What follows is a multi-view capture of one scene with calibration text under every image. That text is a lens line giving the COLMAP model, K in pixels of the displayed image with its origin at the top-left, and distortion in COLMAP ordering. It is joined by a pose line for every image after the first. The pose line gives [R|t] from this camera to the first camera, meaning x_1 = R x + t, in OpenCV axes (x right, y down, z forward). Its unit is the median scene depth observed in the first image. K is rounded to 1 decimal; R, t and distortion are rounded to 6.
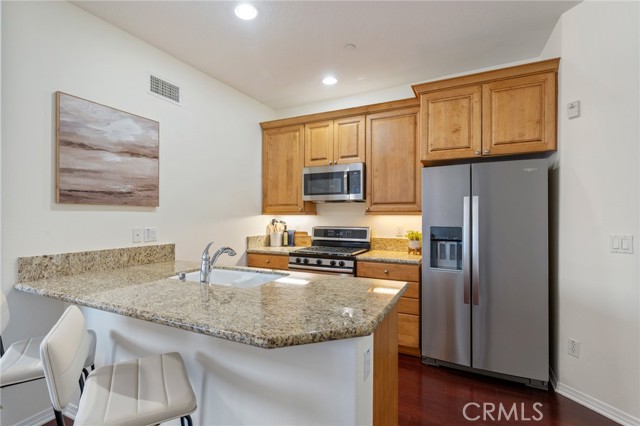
lens RADIAL K [[287.7, 0, 320.6], [0, 287.7, 216.6], [0, 0, 1]] dist [0.004454, 0.000531]
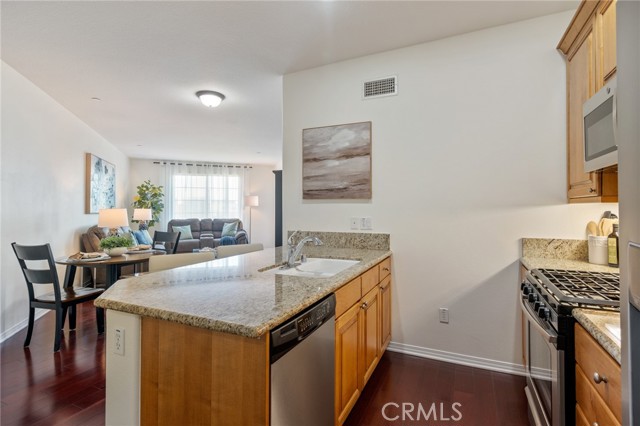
lens RADIAL K [[311.2, 0, 320.8], [0, 311.2, 206.3], [0, 0, 1]] dist [0.001167, 0.000182]
pose [[0.069300, -0.006990, -0.997571, 0.649126], [0.000853, 0.999976, -0.006947, 0.003795], [0.997596, -0.000370, 0.069304, 0.781439]]
